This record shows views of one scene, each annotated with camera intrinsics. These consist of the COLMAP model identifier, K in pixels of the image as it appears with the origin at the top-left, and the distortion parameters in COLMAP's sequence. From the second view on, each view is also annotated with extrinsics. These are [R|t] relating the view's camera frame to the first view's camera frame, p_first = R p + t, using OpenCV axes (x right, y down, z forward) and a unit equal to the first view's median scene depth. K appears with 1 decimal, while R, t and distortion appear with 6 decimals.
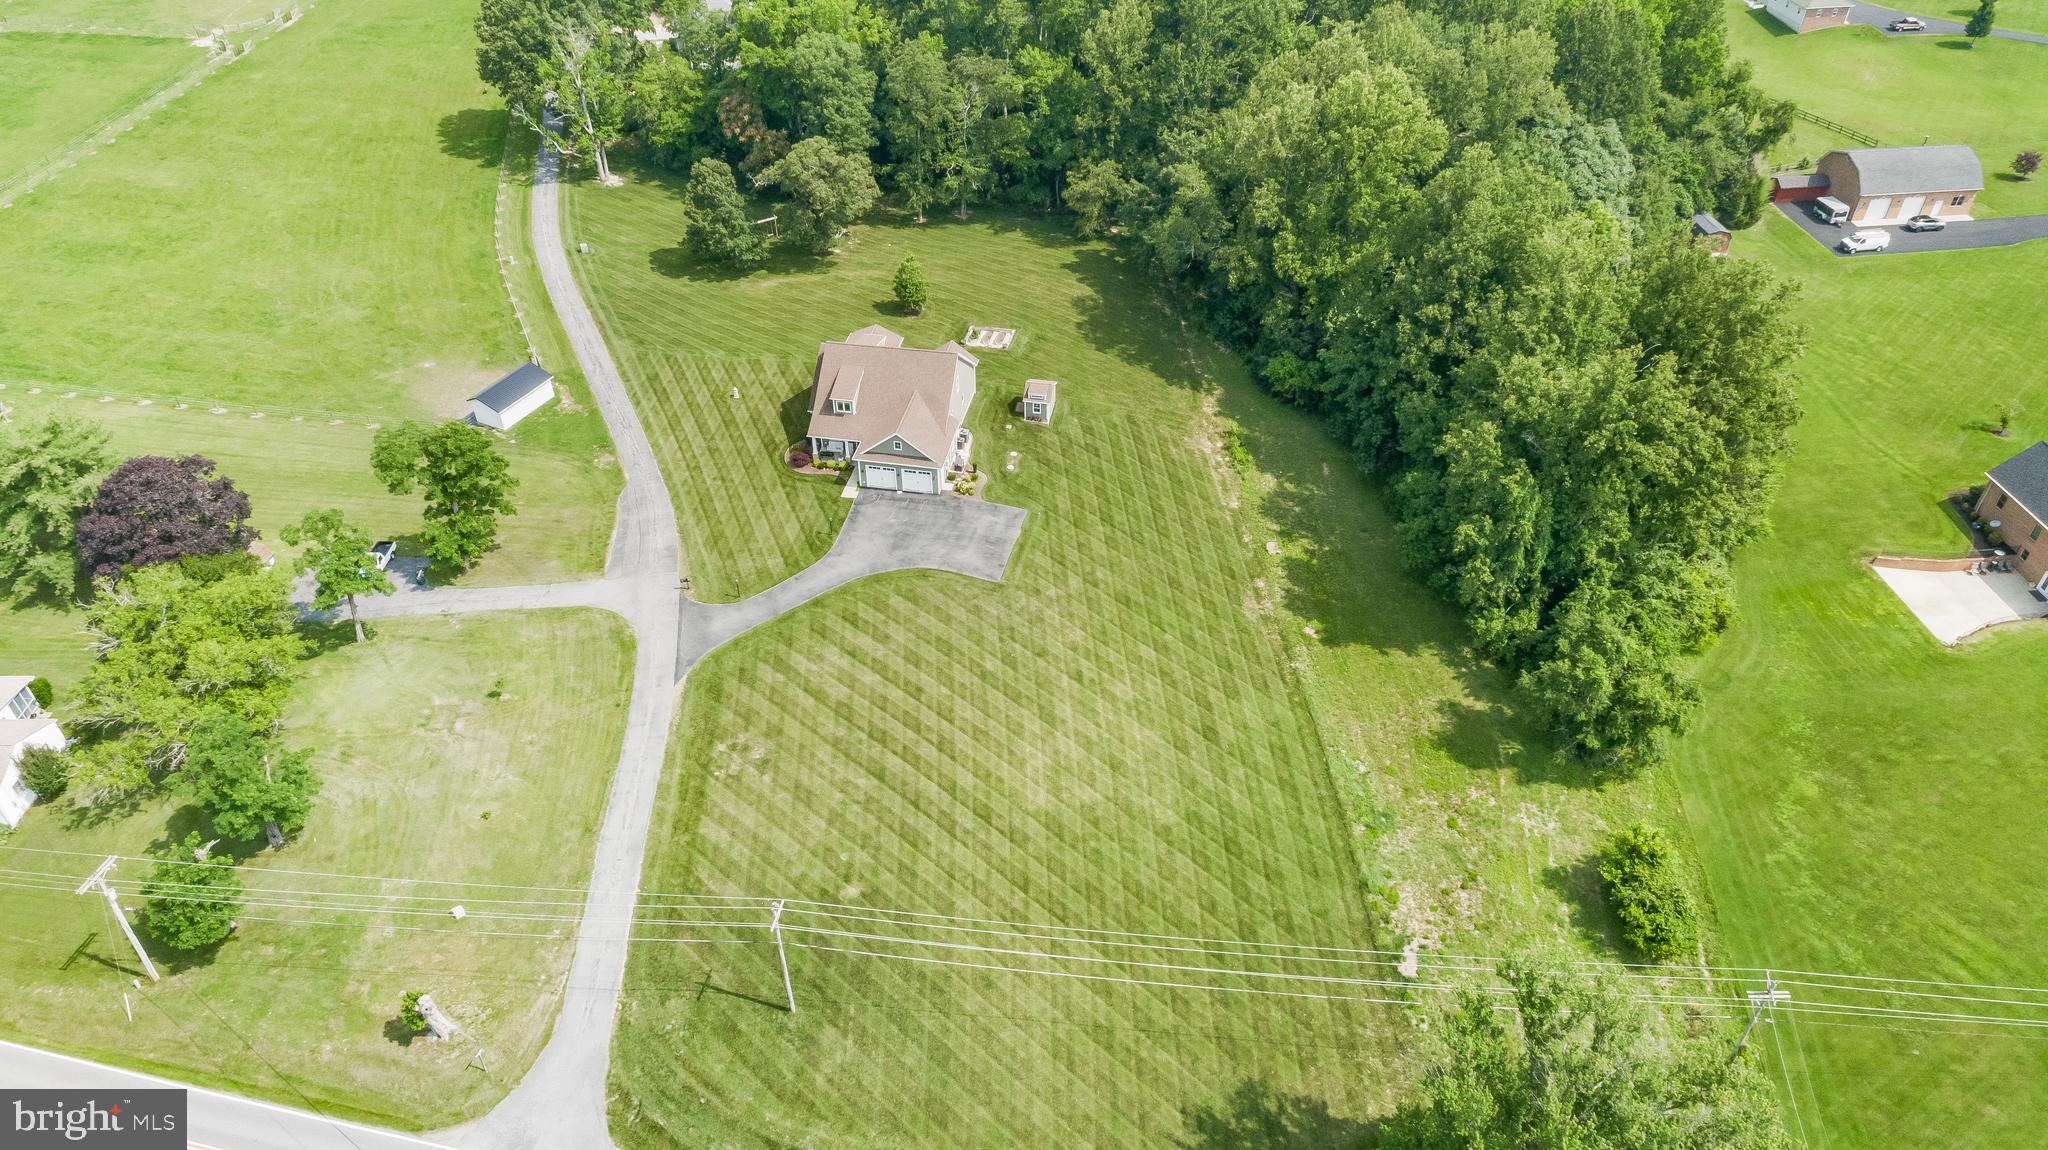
lens RADIAL K [[1384.2, 0, 1025.3], [0, 1384.2, 571.4], [0, 0, 1]] dist [-0.009185, 0.007070]
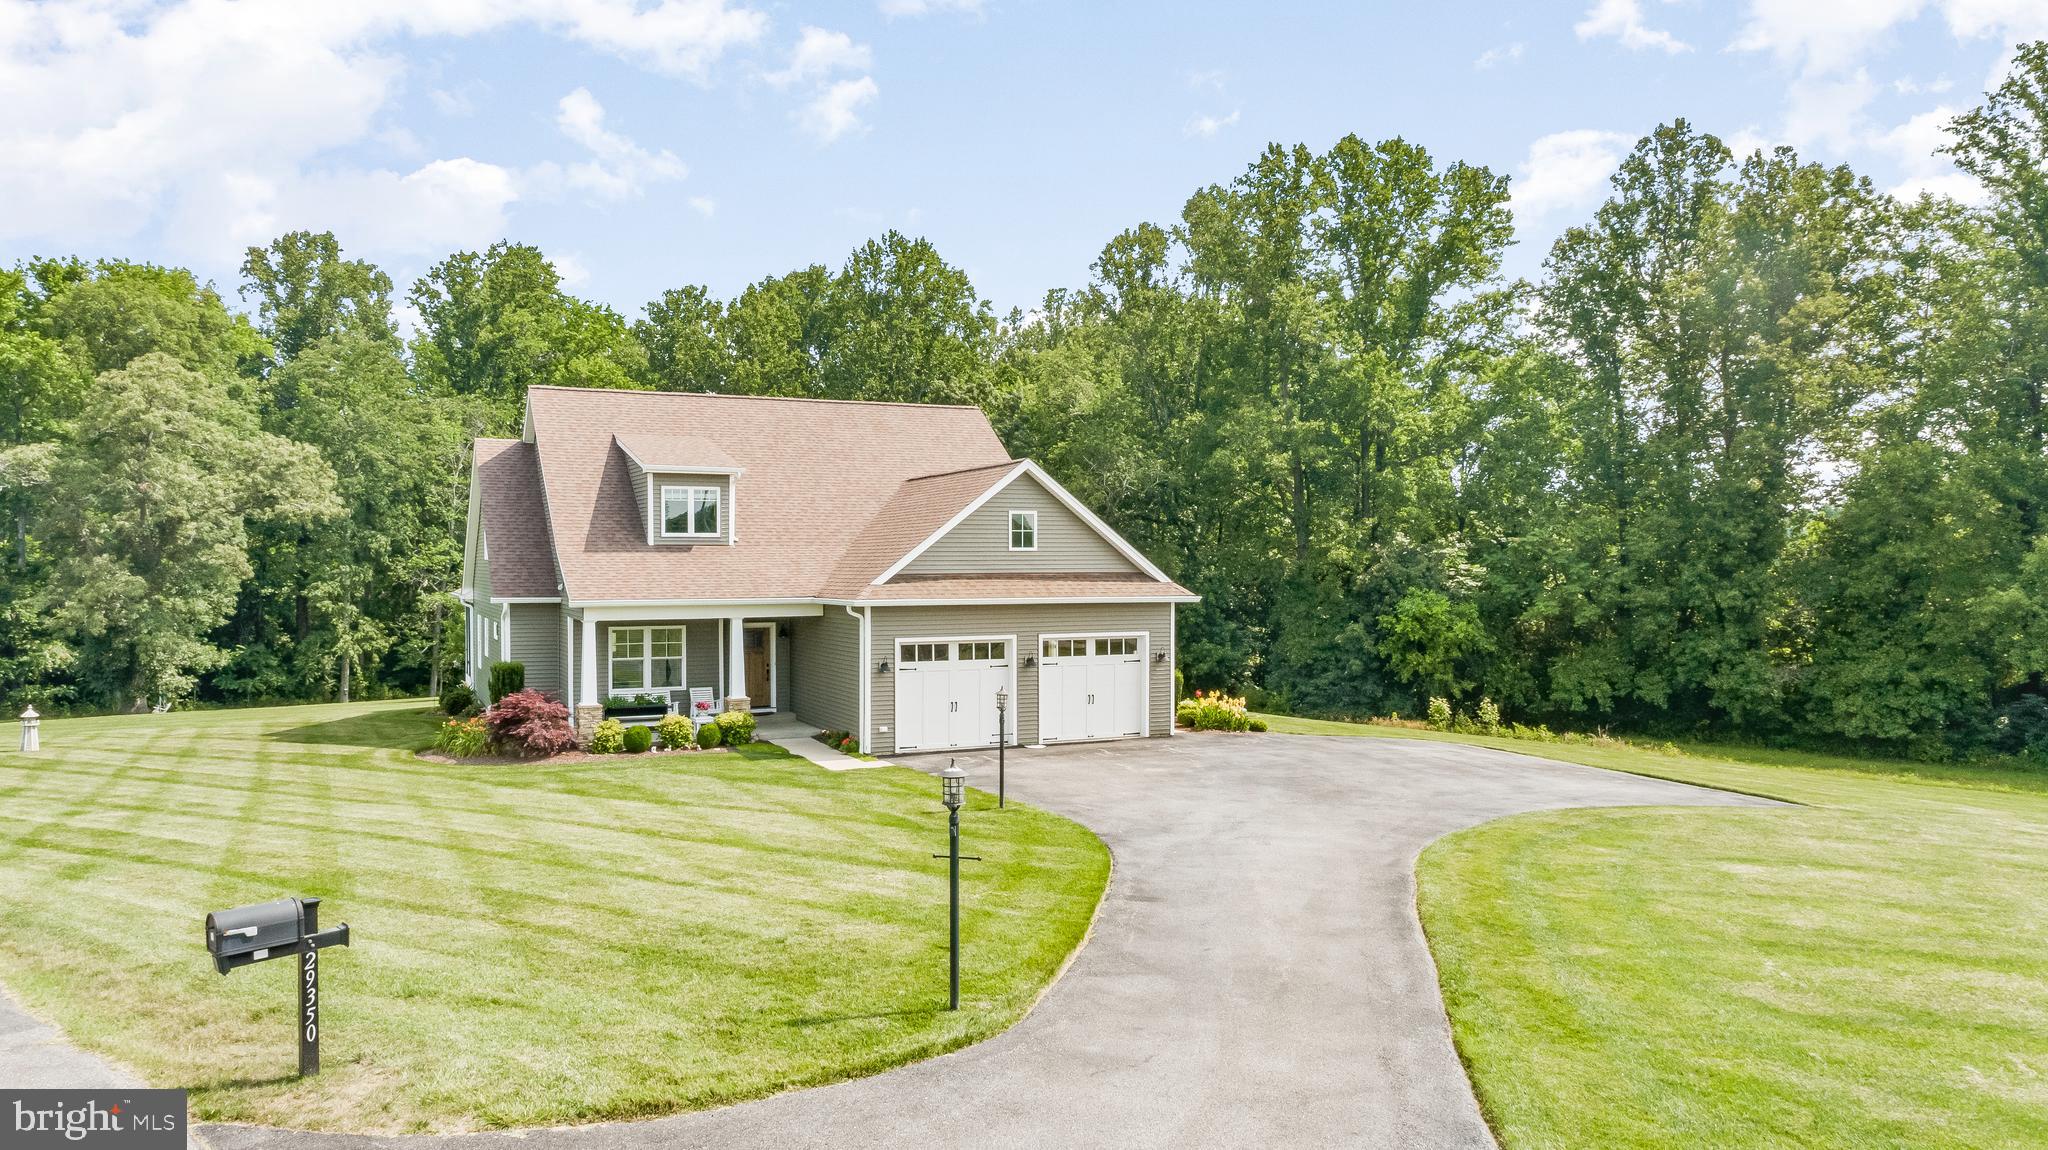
lens RADIAL K [[1384.2, 0, 1025.3], [0, 1384.2, 571.4], [0, 0, 1]] dist [-0.009185, 0.007070]
pose [[0.812113, 0.000328, 0.583500, -0.232401], [0.368147, 0.775553, -0.512821, 0.041271], [-0.452703, 0.631282, 0.629716, 0.834554]]
